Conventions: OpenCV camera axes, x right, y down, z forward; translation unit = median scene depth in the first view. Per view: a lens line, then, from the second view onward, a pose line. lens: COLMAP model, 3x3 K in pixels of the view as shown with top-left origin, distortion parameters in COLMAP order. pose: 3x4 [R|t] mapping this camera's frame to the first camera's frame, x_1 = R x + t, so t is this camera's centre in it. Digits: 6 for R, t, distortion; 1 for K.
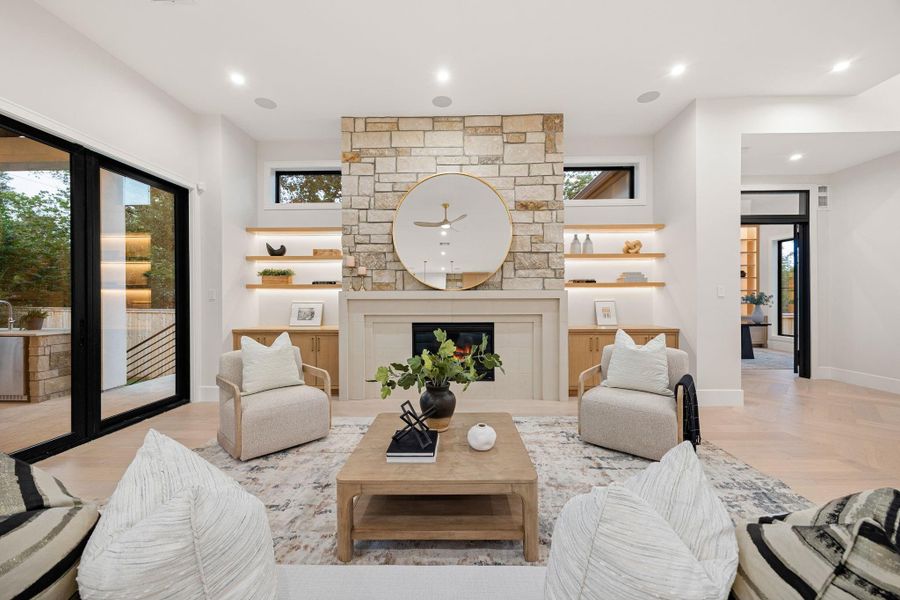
lens RADIAL K [[350.7, 0, 451.7], [0, 350.7, 300.3], [0, 0, 1]] dist [0.003286, 0.000186]
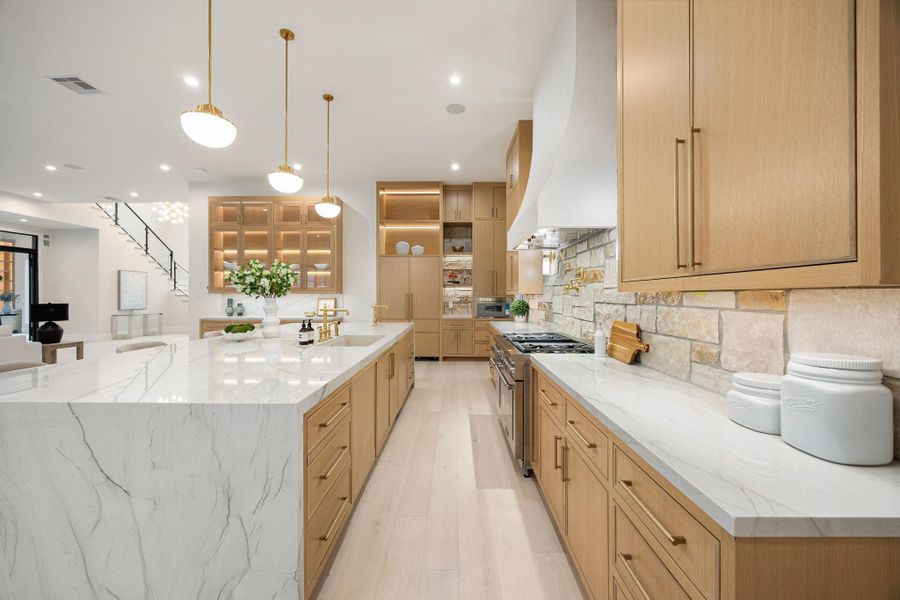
lens RADIAL K [[344.9, 0, 455.6], [0, 344.9, 295.3], [0, 0, 1]] dist [-0.007373, 0.000941]
pose [[-0.011497, 0.003384, 0.999928, -0.885437], [0.008218, 0.999961, -0.003290, 0.014130], [-0.999900, 0.008180, -0.011524, -1.310305]]
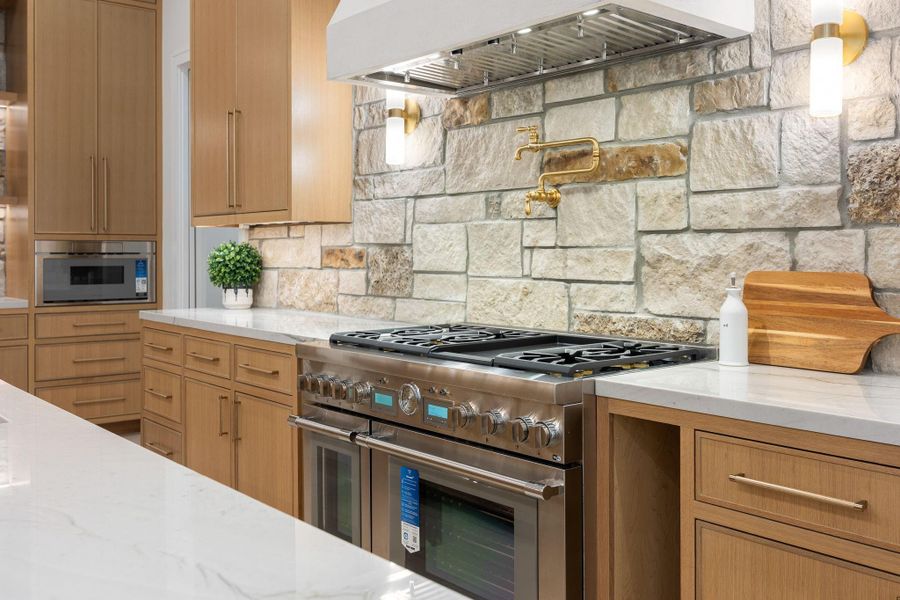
lens RADIAL K [[871.2, 0, 449.6], [0, 871.2, 296.0], [0, 0, 1]] dist [-0.011621, 0.000000]
pose [[-0.639704, -0.034392, 0.767852, -0.640202], [0.014727, 0.998267, 0.056981, 0.035388], [-0.768481, 0.047759, -0.638088, -1.071151]]
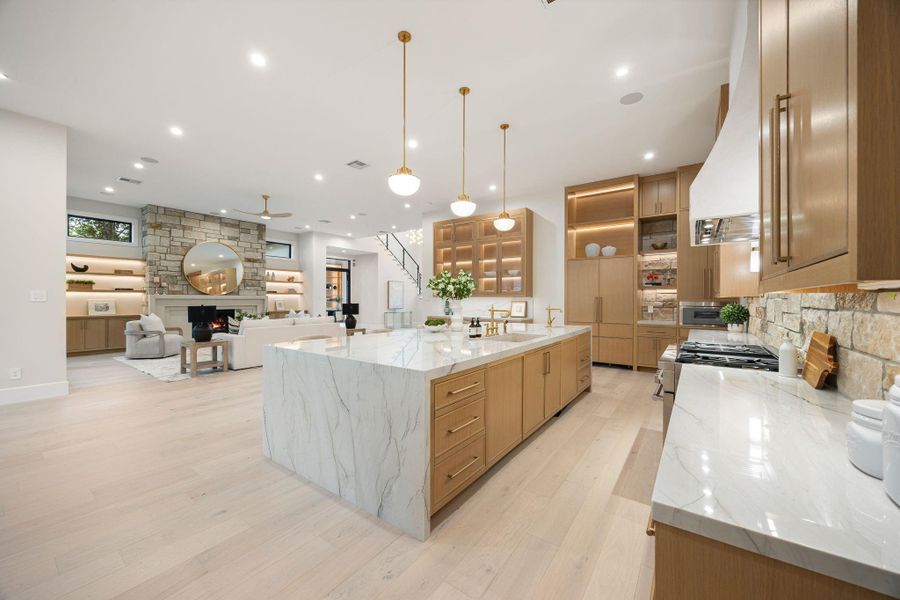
lens RADIAL K [[344.9, 0, 453.1], [0, 344.9, 297.6], [0, 0, 1]] dist [-0.007373, 0.000941]
pose [[0.565484, 0.007646, 0.824724, -0.922600], [0.003038, 0.999931, -0.011353, 0.017452], [-0.824754, 0.008926, 0.565421, -1.444965]]
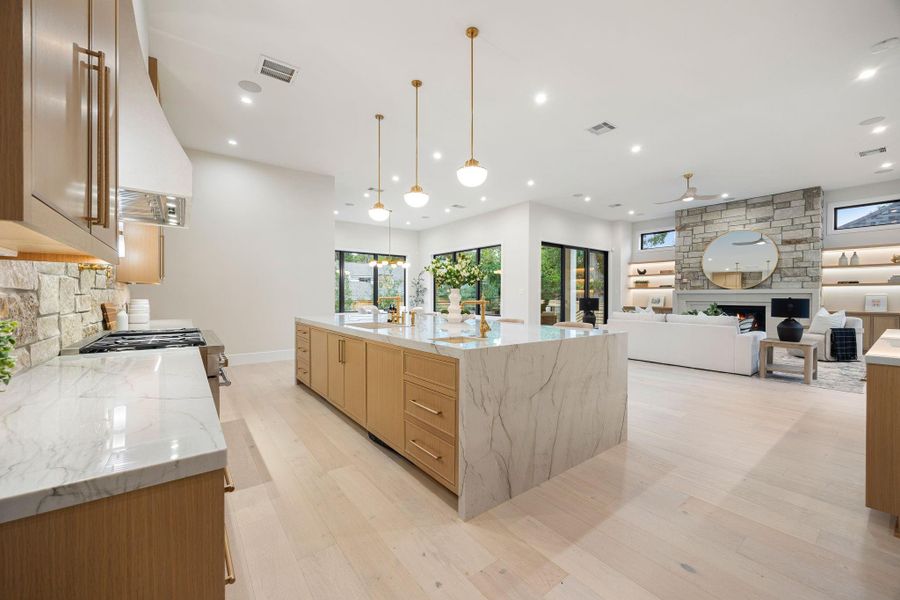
lens RADIAL K [[344.9, 0, 446.5], [0, 344.9, 299.0], [0, 0, 1]] dist [-0.007373, 0.000941]
pose [[0.612384, 0.011241, -0.790481, 0.519787], [-0.011287, 0.999921, 0.005476, 0.035132], [0.790480, 0.005569, 0.612463, -1.459751]]
